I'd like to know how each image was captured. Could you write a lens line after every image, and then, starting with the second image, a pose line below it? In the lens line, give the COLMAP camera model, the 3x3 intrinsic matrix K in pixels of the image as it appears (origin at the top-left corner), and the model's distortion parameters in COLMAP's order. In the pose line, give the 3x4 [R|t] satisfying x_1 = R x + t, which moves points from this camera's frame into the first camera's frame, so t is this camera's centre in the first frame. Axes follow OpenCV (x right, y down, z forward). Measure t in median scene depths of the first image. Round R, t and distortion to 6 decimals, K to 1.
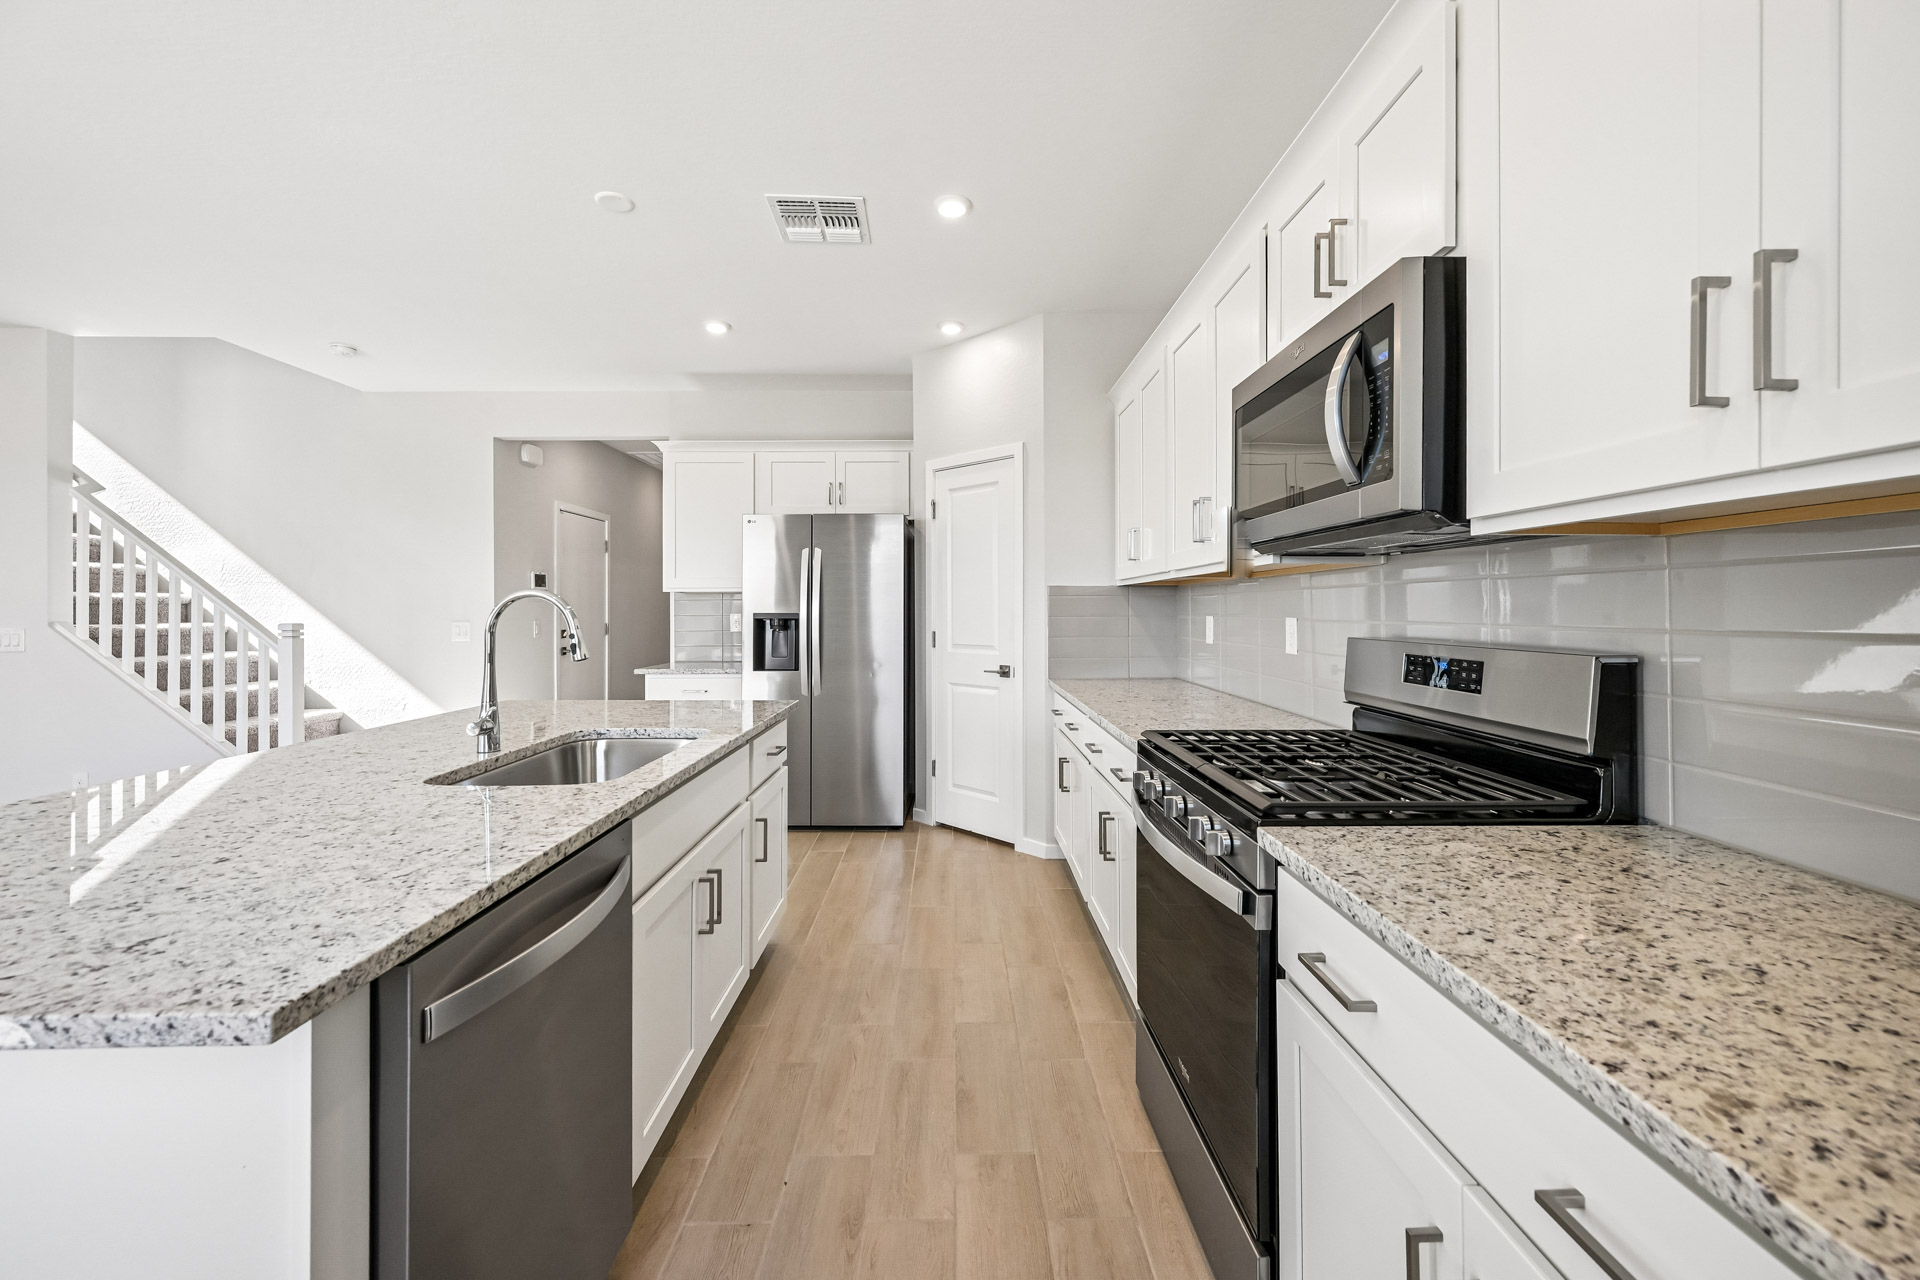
lens RADIAL K [[764.1, 0, 958.2], [0, 764.1, 612.8], [0, 0, 1]] dist [0.001448, 0.000771]
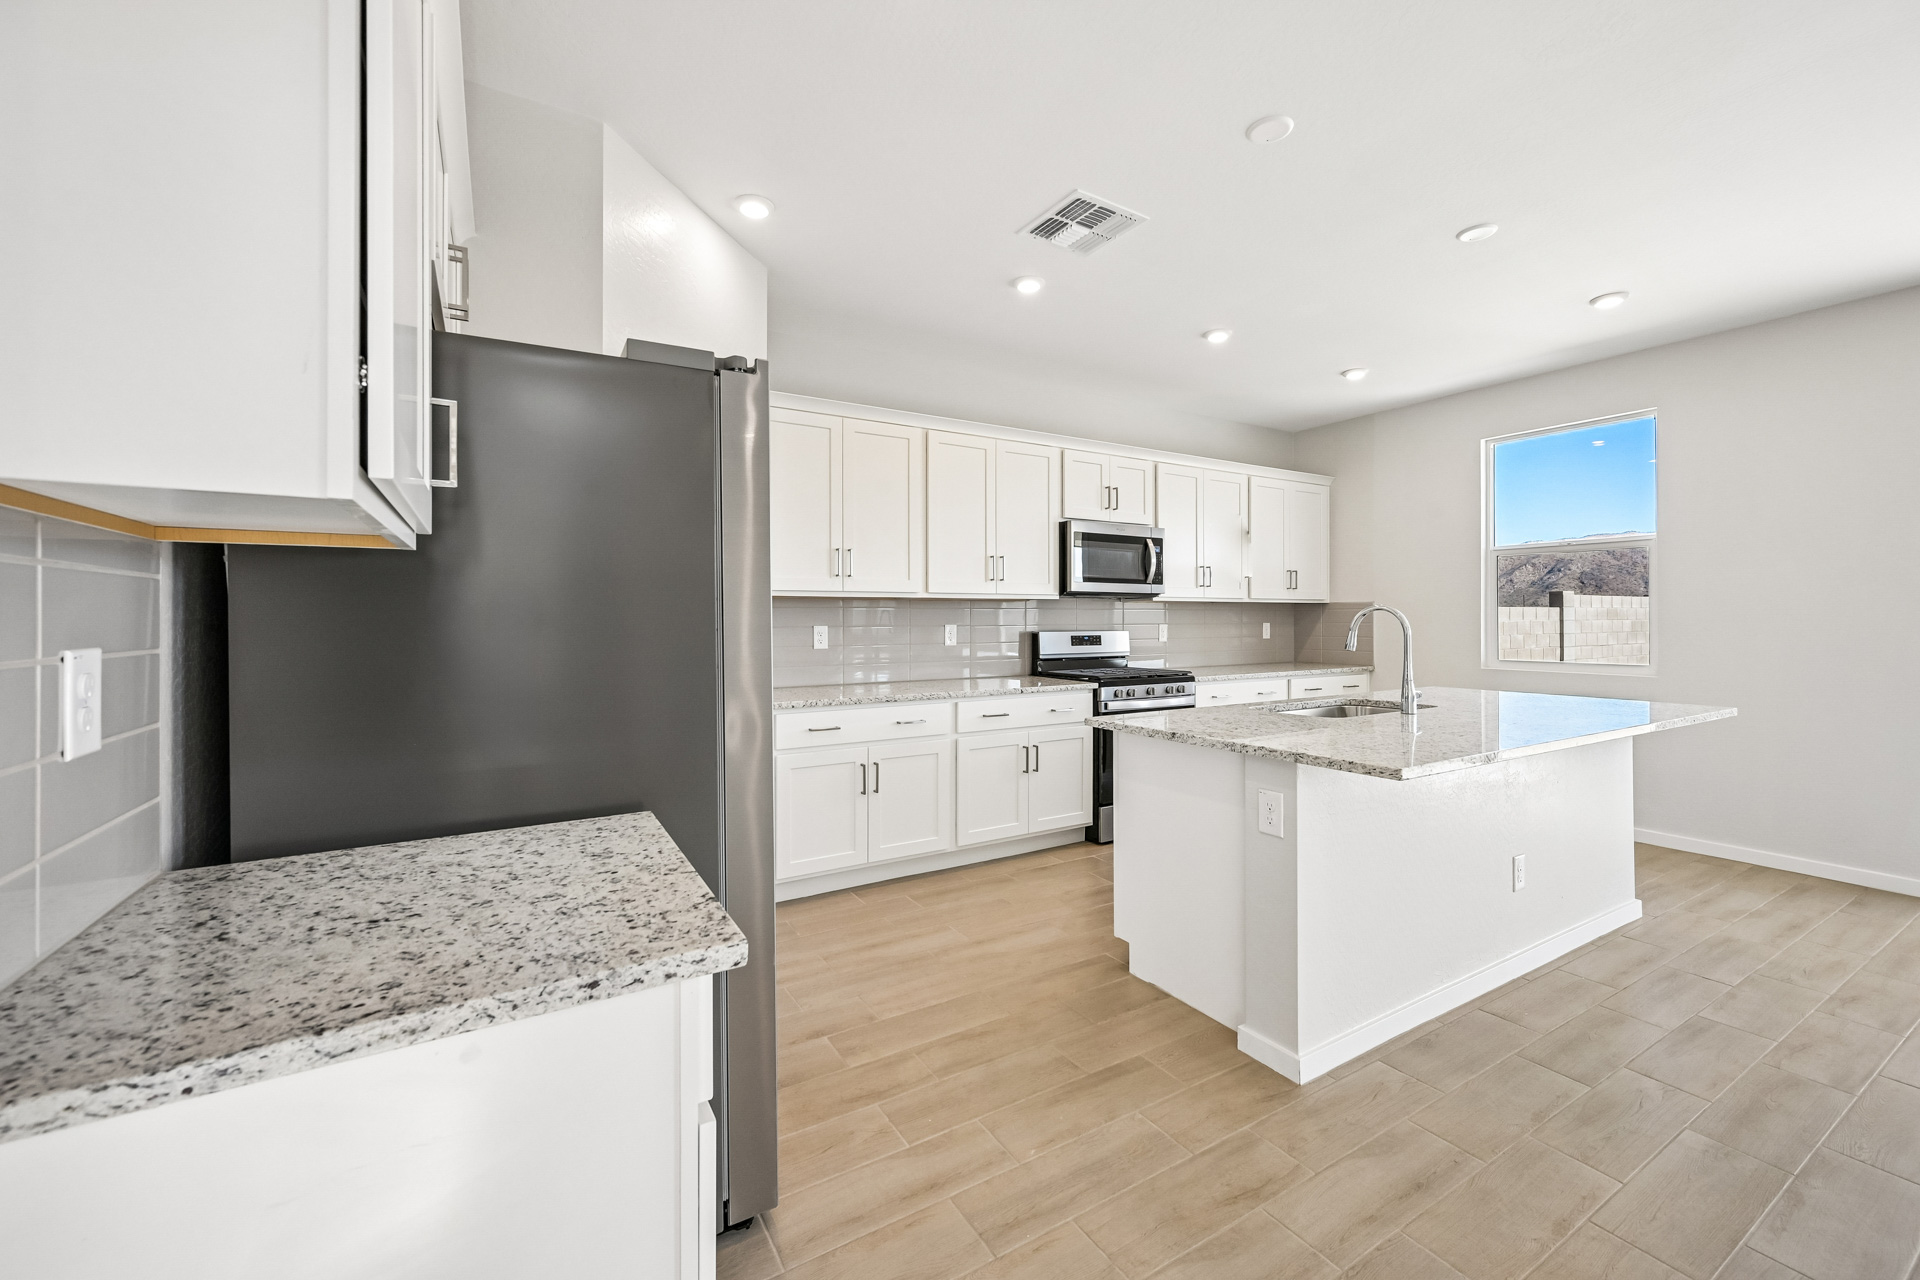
lens RADIAL K [[764.1, 0, 961.2], [0, 764.1, 615.9], [0, 0, 1]] dist [0.001448, 0.000771]
pose [[-0.508634, 0.003459, 0.860976, -0.689097], [0.004977, 0.999987, -0.001078, -0.007279], [-0.860968, 0.003737, -0.508645, 1.186718]]
